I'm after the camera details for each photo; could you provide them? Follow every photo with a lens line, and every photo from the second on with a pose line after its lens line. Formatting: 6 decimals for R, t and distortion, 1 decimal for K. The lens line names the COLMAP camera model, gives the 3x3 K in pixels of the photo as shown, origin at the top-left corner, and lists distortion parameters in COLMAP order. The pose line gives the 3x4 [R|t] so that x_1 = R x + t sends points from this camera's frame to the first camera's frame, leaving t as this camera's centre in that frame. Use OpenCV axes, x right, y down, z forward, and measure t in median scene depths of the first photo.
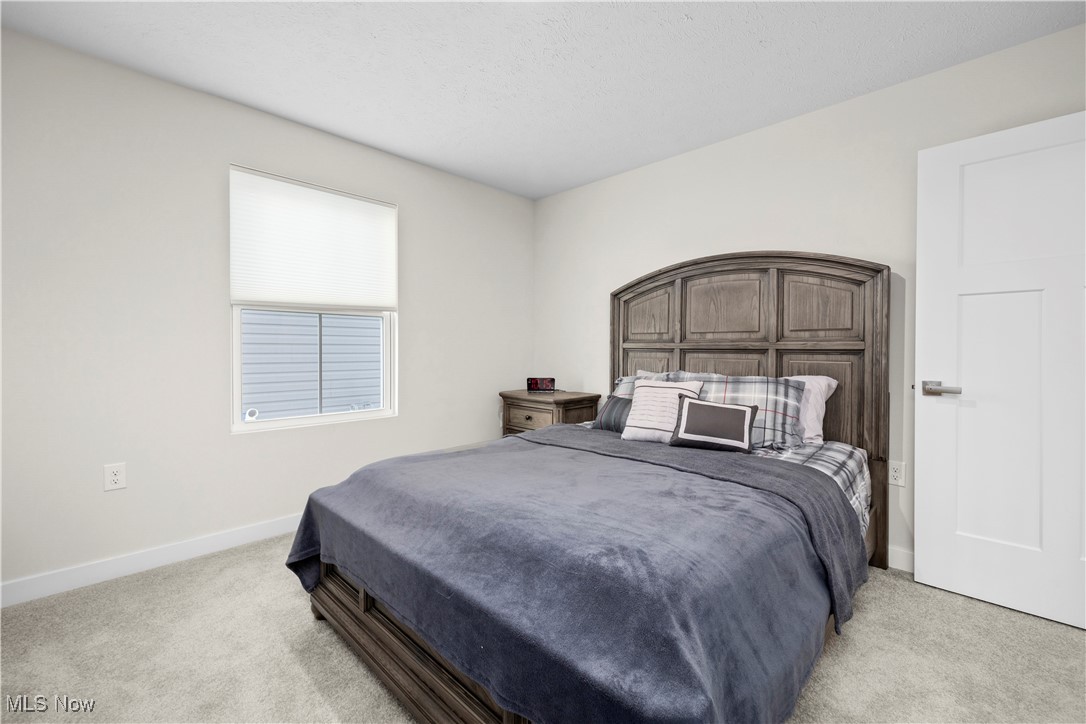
lens RADIAL K [[443.2, 0, 544.0], [0, 443.2, 354.8], [0, 0, 1]] dist [0.003203, 0.000206]
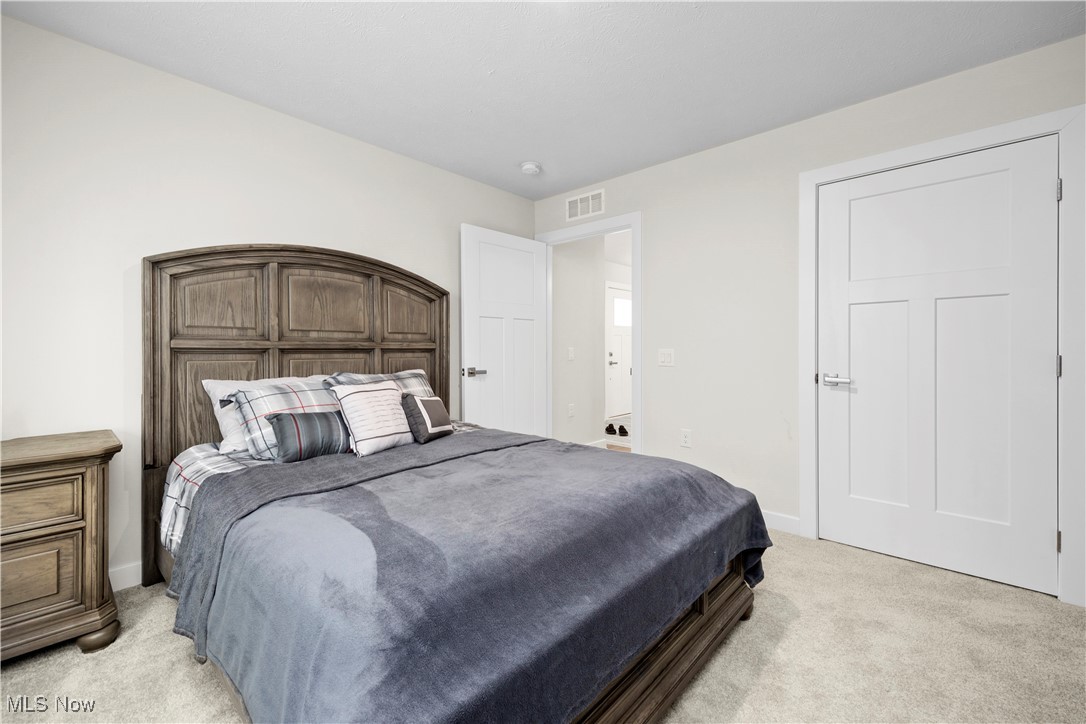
lens RADIAL K [[443.2, 0, 544.0], [0, 443.2, 354.8], [0, 0, 1]] dist [0.003203, 0.000206]
pose [[-0.019180, -0.018646, 0.999642, -0.548967], [0.015013, 0.999708, 0.018935, -0.010801], [-0.999703, 0.015371, -0.018894, 0.547874]]
